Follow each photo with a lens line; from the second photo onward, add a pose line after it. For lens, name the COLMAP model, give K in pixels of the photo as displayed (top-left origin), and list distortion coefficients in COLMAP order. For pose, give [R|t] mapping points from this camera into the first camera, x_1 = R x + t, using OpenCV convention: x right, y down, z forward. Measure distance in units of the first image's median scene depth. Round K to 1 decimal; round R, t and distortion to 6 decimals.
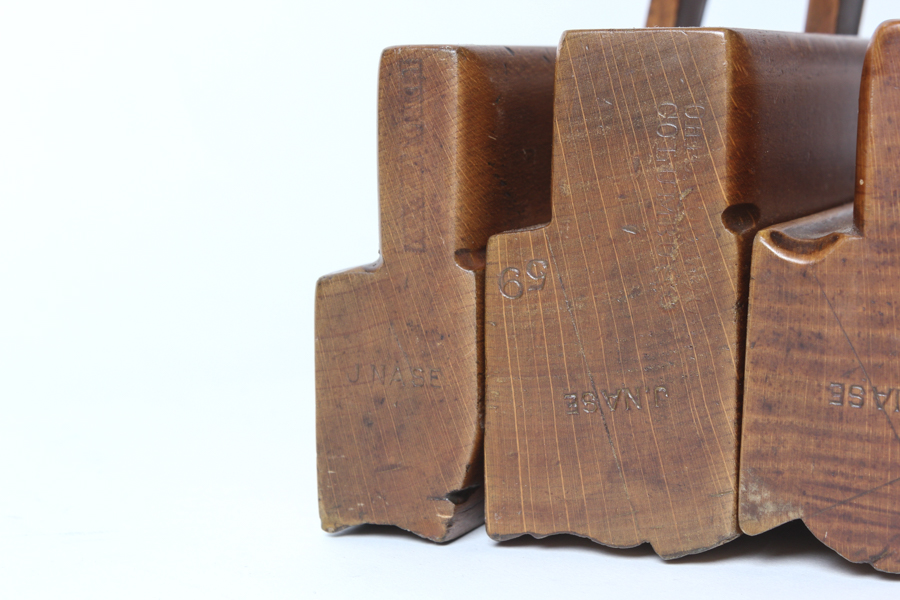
lens RADIAL K [[2086.0, 0, 449.9], [0, 2086.0, 301.0], [0, 0, 1]] dist [-0.014683, 0.000000]
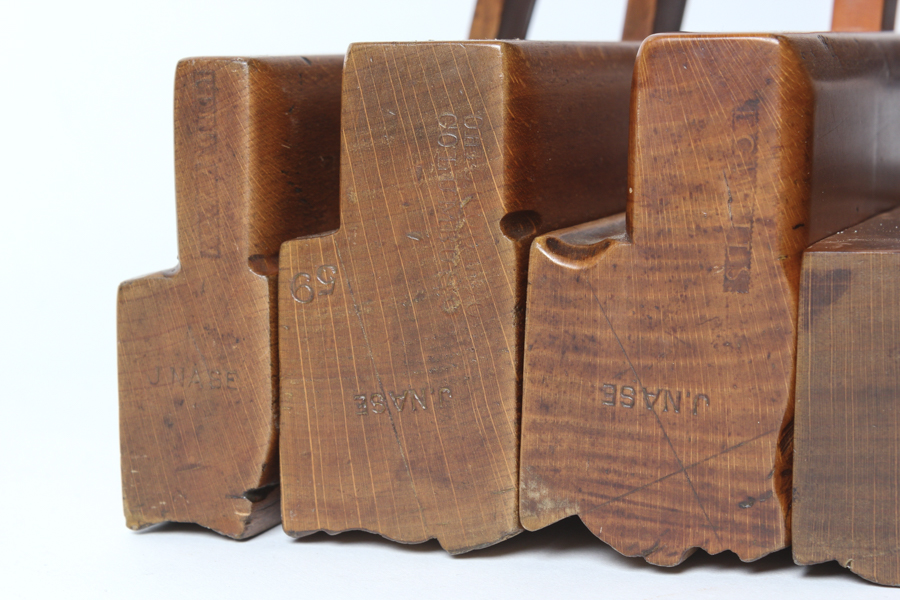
lens RADIAL K [[2086.0, 0, 449.9], [0, 2086.0, 300.1], [0, 0, 1]] dist [-0.014683, 0.000000]
pose [[0.999479, -0.005689, 0.031785, 0.070848], [0.005374, 0.999936, 0.009976, -0.012741], [-0.031839, -0.009800, 0.999445, -0.033348]]
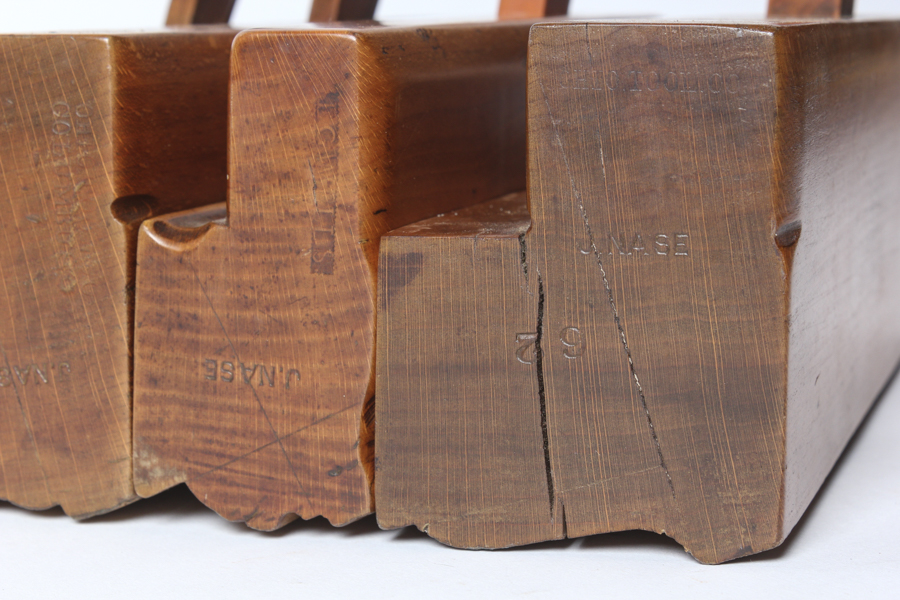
lens RADIAL K [[2086.0, 0, 449.6], [0, 2086.0, 296.8], [0, 0, 1]] dist [-0.014683, 0.000000]
pose [[0.997558, -0.007470, 0.069447, 0.226450], [0.005125, 0.999413, 0.033872, -0.029235], [-0.069659, -0.033433, 0.997010, -0.100651]]
